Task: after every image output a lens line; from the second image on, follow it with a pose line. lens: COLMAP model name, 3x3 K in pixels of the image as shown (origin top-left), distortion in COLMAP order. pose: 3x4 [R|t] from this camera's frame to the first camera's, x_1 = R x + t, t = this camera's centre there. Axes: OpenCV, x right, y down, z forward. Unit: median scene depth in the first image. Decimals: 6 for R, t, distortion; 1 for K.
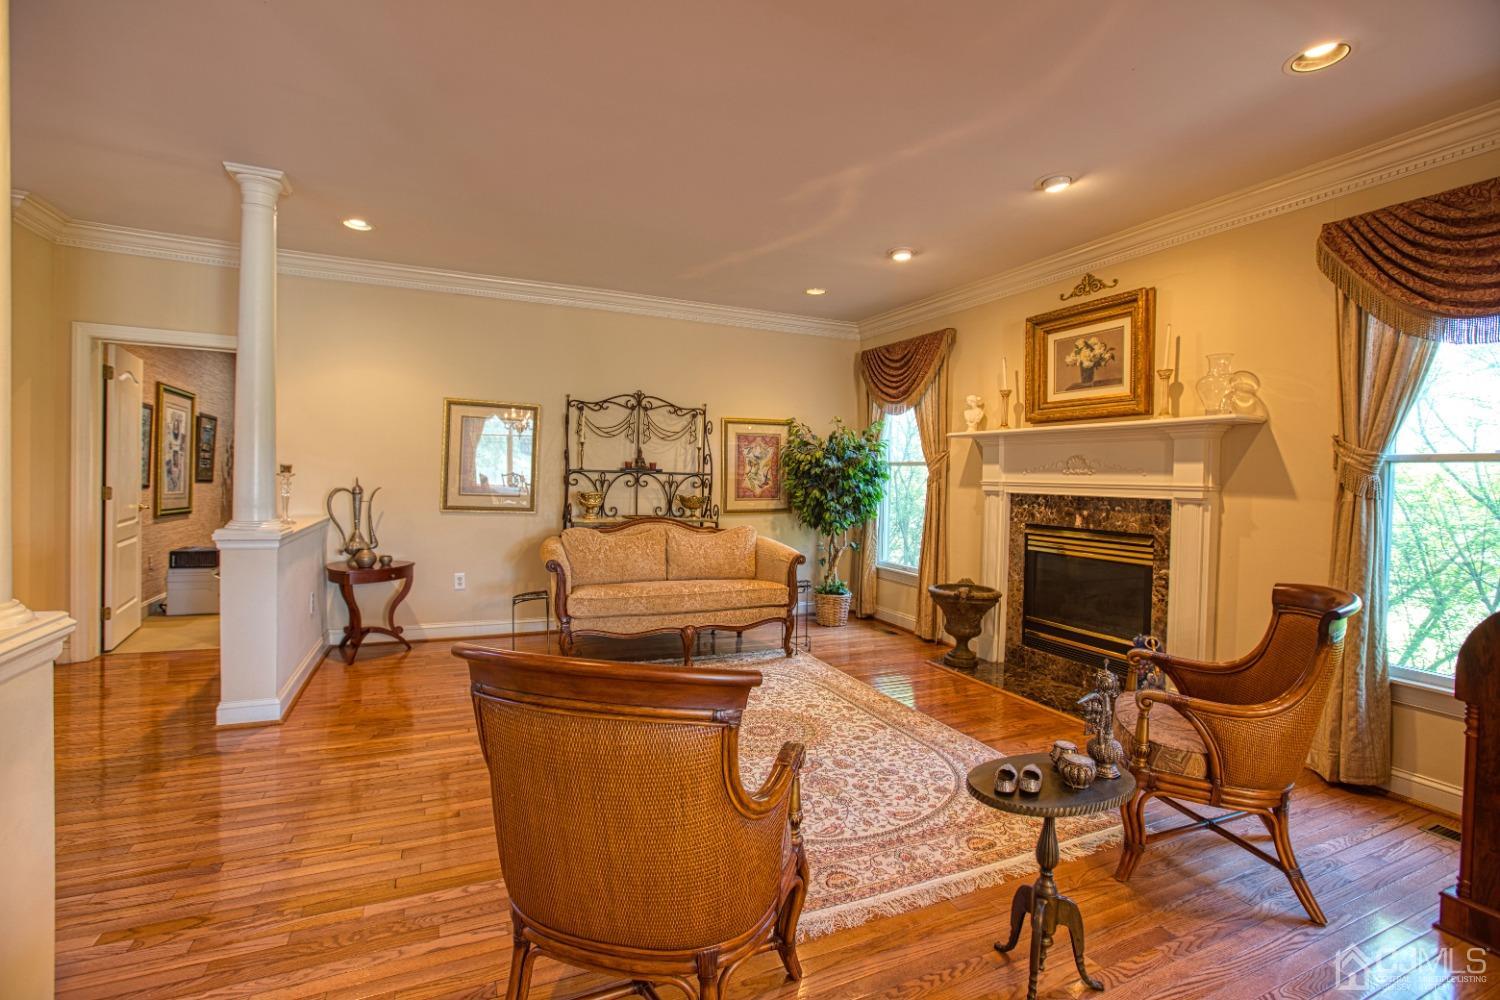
lens RADIAL K [[680.7, 0, 746.4], [0, 680.7, 490.0], [0, 0, 1]] dist [-0.051855, 0.018277]
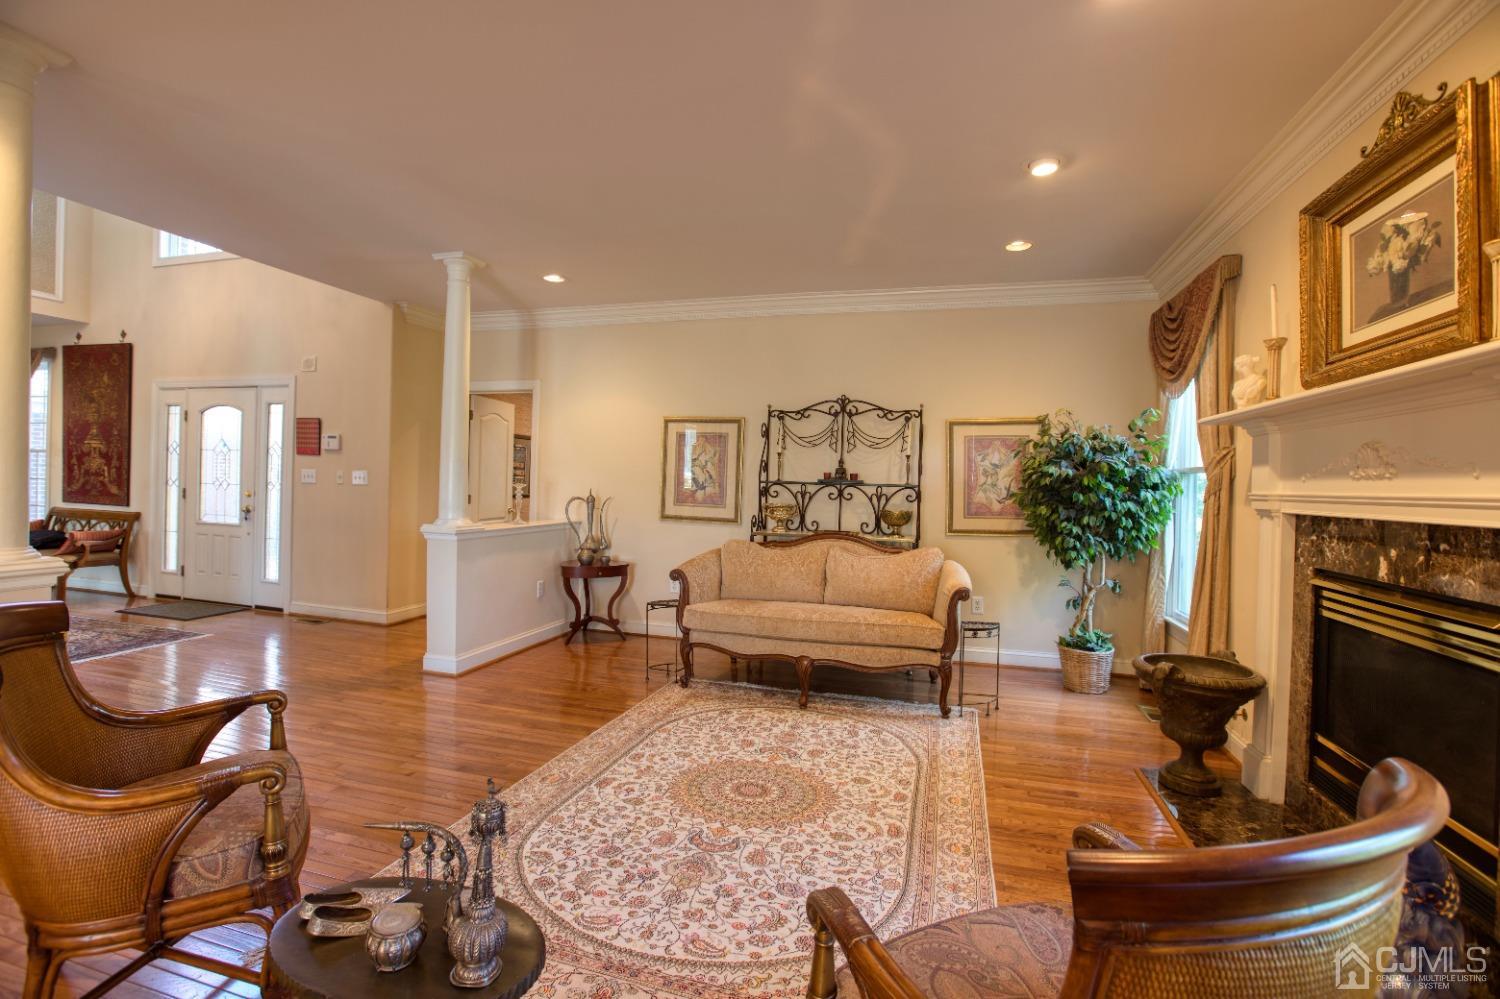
lens RADIAL K [[680.7, 0, 746.4], [0, 680.7, 489.5], [0, 0, 1]] dist [-0.051855, 0.018277]
pose [[0.760303, 0.000249, -0.649569, 0.412637], [-0.019503, 0.999558, -0.022444, 0.005490], [0.649276, 0.029733, 0.759972, 0.266855]]
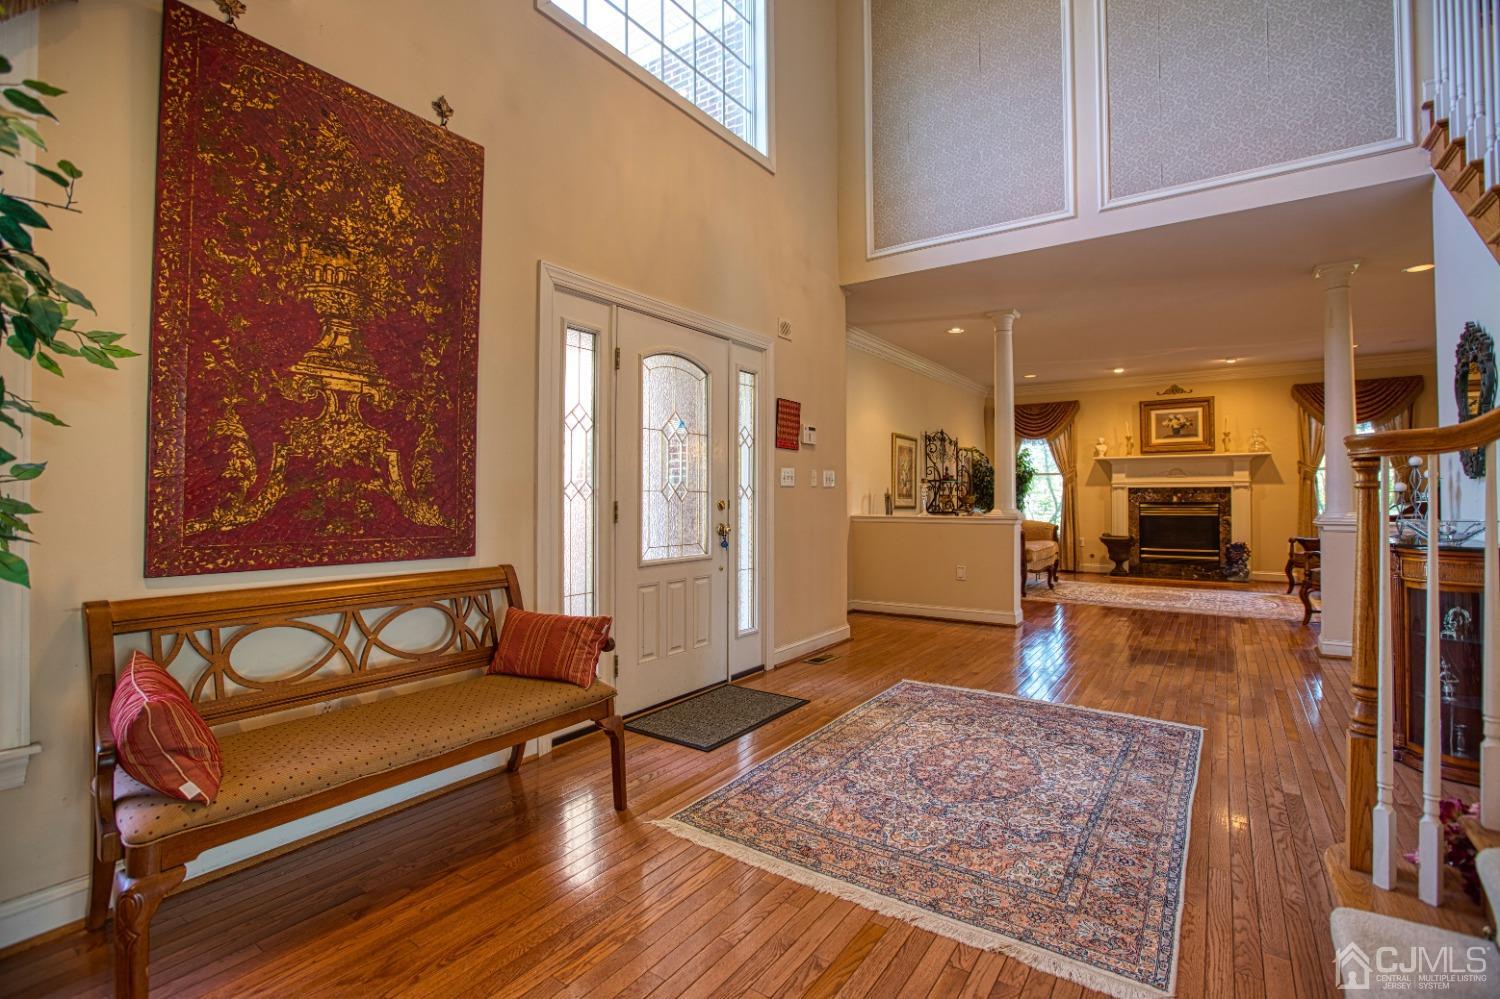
lens RADIAL K [[678.2, 0, 748.7], [0, 678.2, 488.4], [0, 0, 1]] dist [-0.054692, 0.018238]
pose [[0.860568, -0.022742, 0.508827, -1.615394], [0.035291, 0.999264, -0.015025, -0.003745], [-0.508111, 0.030886, 0.860738, -0.128432]]
